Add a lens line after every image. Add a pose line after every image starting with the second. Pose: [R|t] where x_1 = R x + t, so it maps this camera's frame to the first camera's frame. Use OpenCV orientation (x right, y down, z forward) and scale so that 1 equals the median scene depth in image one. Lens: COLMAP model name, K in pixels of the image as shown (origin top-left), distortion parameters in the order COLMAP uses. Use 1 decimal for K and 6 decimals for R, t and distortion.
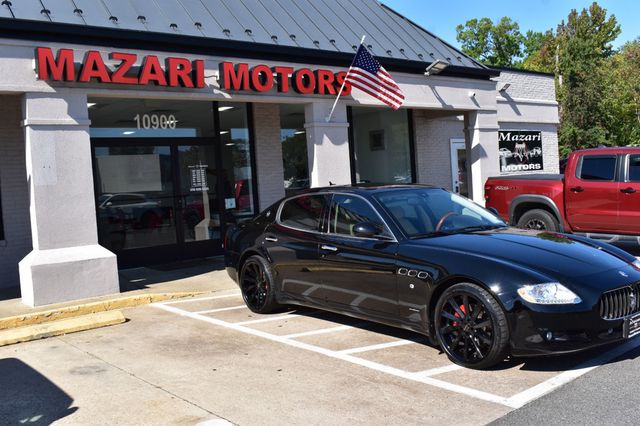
lens RADIAL K [[645.6, 0, 320.0], [0, 645.6, 213.0], [0, 0, 1]] dist [-0.075529, -0.002870]
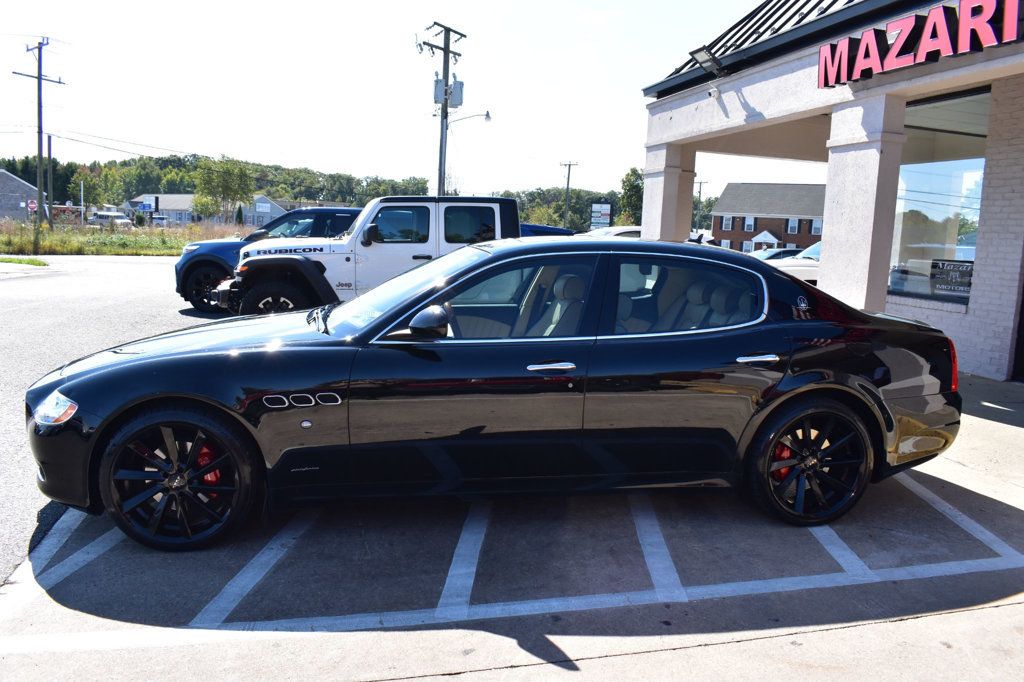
lens RADIAL K [[802.0, 0, 512.0], [0, 802.0, 341.0], [0, 0, 1]] dist [-0.094402, 0.007634]
pose [[-0.461445, 0.159055, -0.872794, 0.576022], [-0.059844, 0.975976, 0.209498, -0.080271], [0.885148, 0.148904, -0.440841, 1.054892]]
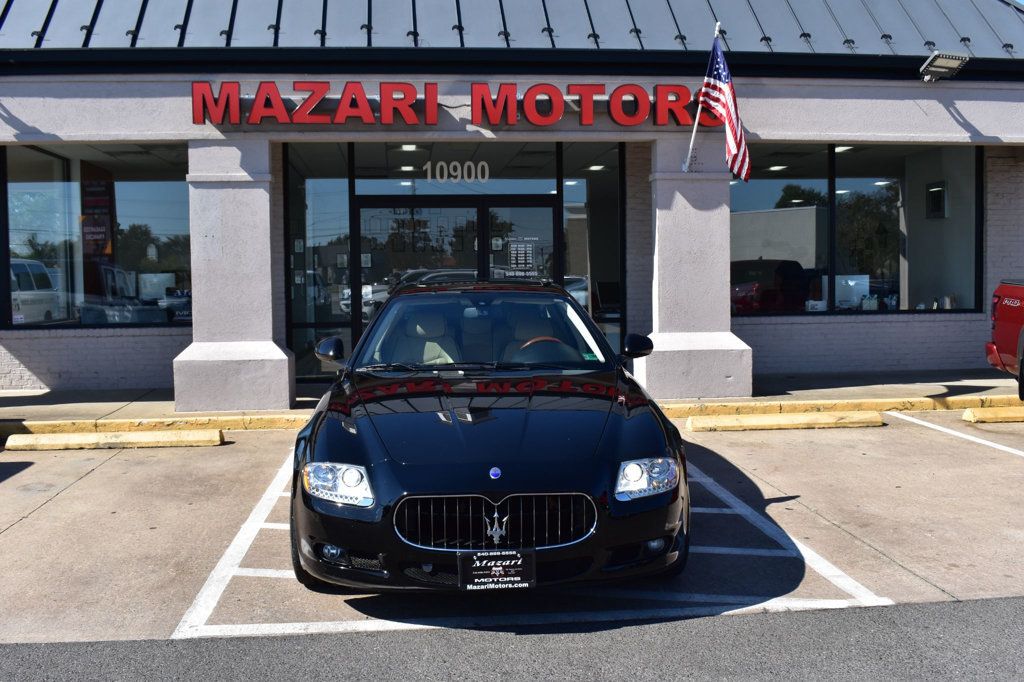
lens RADIAL K [[1032.9, 0, 512.0], [0, 1032.9, 341.0], [0, 0, 1]] dist [-0.075529, -0.002870]
pose [[0.824522, 0.085961, -0.559263, 0.564066], [-0.064945, 0.996238, 0.057377, -0.039014], [0.562091, -0.010987, 0.827002, 0.164323]]
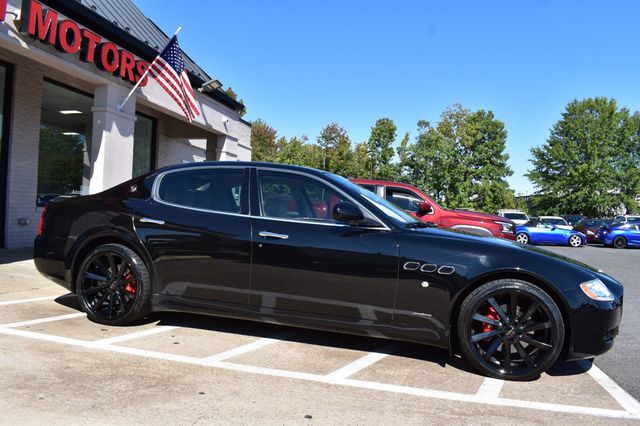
lens RADIAL K [[501.3, 0, 320.0], [0, 501.3, 213.0], [0, 0, 1]] dist [-0.094402, 0.007634]
pose [[0.792074, 0.098568, 0.602414, -0.221256], [-0.062768, 0.994797, -0.080240, 0.053882], [-0.607189, 0.025743, 0.794140, 0.377602]]
